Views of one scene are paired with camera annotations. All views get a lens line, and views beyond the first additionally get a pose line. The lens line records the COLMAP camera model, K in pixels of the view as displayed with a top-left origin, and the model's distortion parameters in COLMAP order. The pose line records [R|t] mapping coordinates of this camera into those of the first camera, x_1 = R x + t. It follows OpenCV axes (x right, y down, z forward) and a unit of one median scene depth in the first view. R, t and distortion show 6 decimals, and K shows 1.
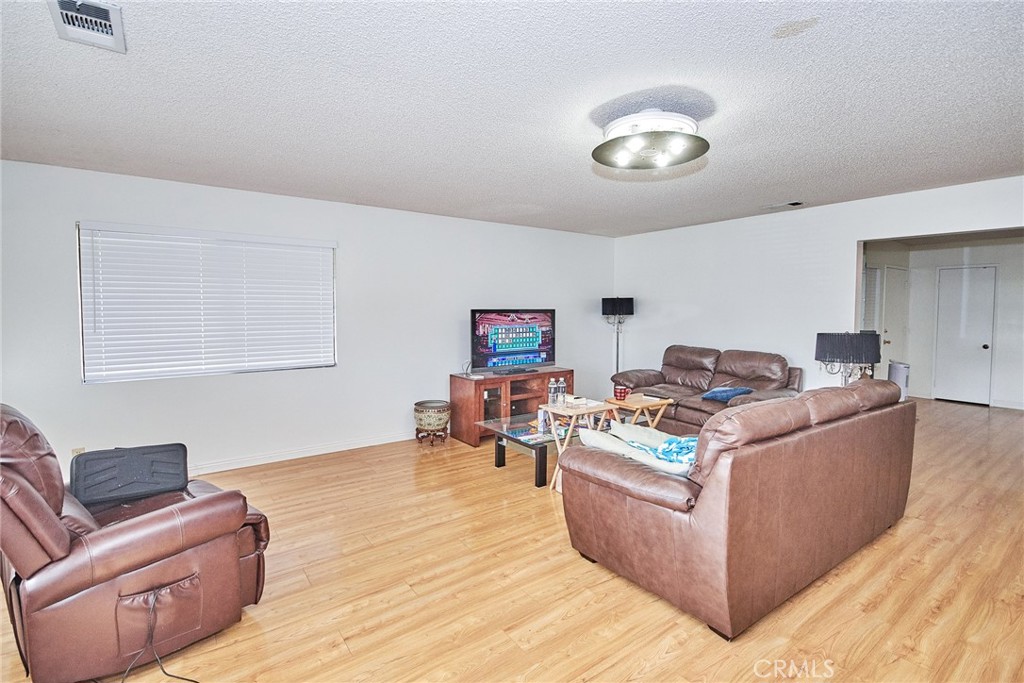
lens RADIAL K [[446.1, 0, 507.0], [0, 446.1, 326.5], [0, 0, 1]] dist [-0.013223, -0.000336]
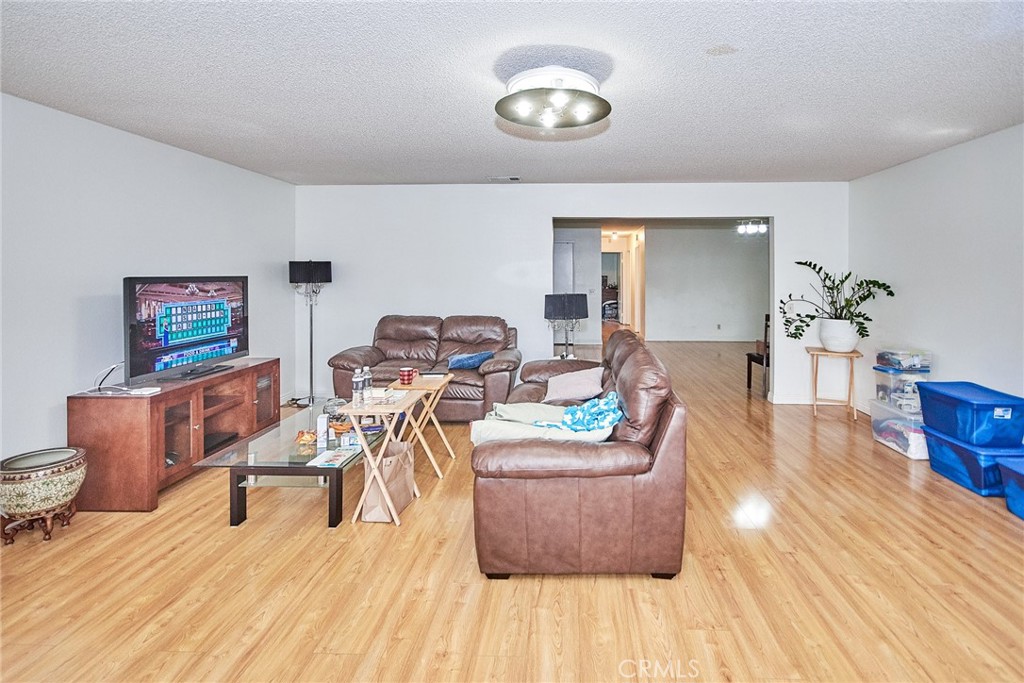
lens RADIAL K [[495.8, 0, 515.2], [0, 495.8, 278.0], [0, 0, 1]] dist [-0.002187, -0.000194]
pose [[0.626993, -0.008424, 0.778979, -0.258486], [0.034608, 0.999256, -0.017049, -0.008267], [-0.778256, 0.037649, 0.626818, 0.190951]]
